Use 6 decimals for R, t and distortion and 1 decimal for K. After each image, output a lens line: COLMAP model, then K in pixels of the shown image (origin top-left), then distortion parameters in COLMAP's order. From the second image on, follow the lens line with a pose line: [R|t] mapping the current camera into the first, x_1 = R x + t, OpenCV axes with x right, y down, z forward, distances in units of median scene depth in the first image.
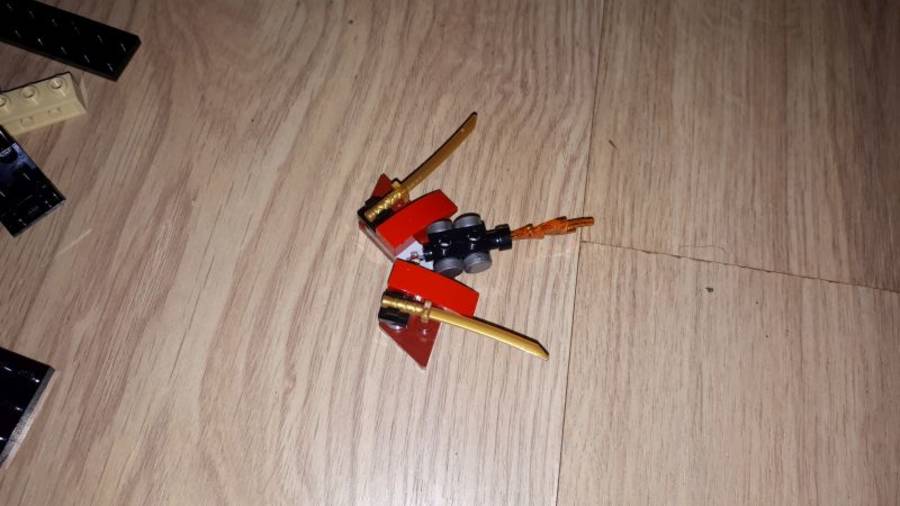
lens RADIAL K [[722.0, 0, 449.6], [0, 722.0, 257.8], [0, 0, 1]] dist [0.018596, -0.076225]
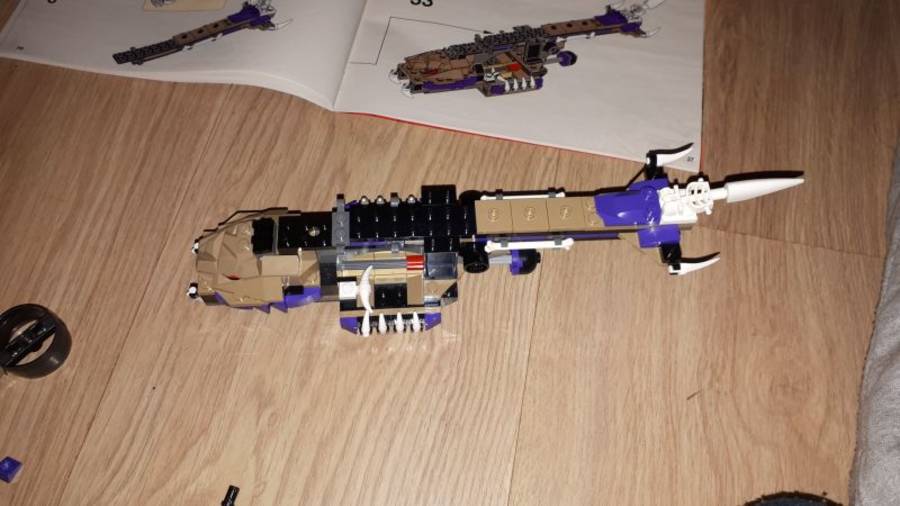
lens RADIAL K [[722.0, 0, 448.5], [0, 722.0, 250.5], [0, 0, 1]] dist [0.018596, -0.076225]
pose [[0.999116, 0.018772, -0.037604, -0.014275], [-0.022445, 0.994759, -0.099758, 0.300682], [0.035534, 0.100513, 0.994301, -0.868772]]
